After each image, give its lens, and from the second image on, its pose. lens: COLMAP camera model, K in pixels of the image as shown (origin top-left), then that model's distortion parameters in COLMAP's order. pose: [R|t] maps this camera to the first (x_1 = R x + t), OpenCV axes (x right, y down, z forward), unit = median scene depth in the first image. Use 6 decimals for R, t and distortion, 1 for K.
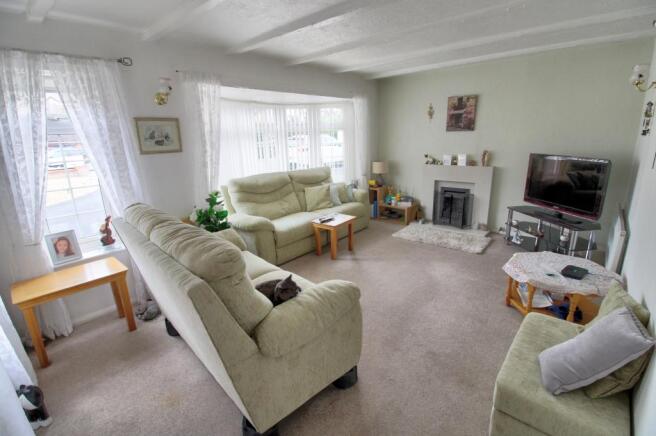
lens RADIAL K [[306.6, 0, 328.4], [0, 306.6, 214.8], [0, 0, 1]] dist [-0.016559, -0.000360]
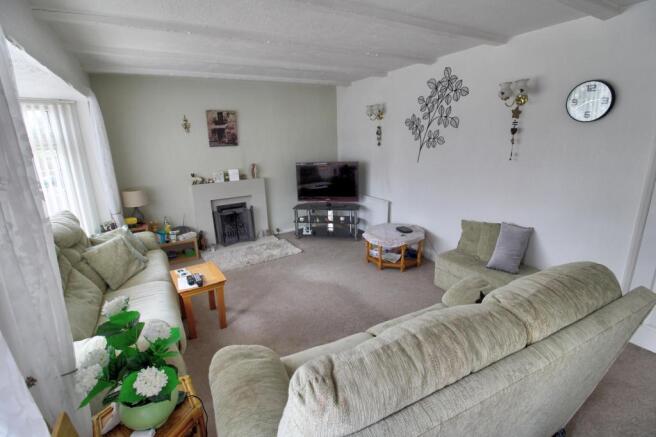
lens RADIAL K [[305.9, 0, 325.7], [0, 305.9, 213.5], [0, 0, 1]] dist [-0.000067, 0.000046]
pose [[0.318084, -0.211486, 0.924173, -0.419919], [0.265286, 0.955716, 0.127398, -0.109501], [-0.910190, 0.204647, 0.360102, 0.403491]]
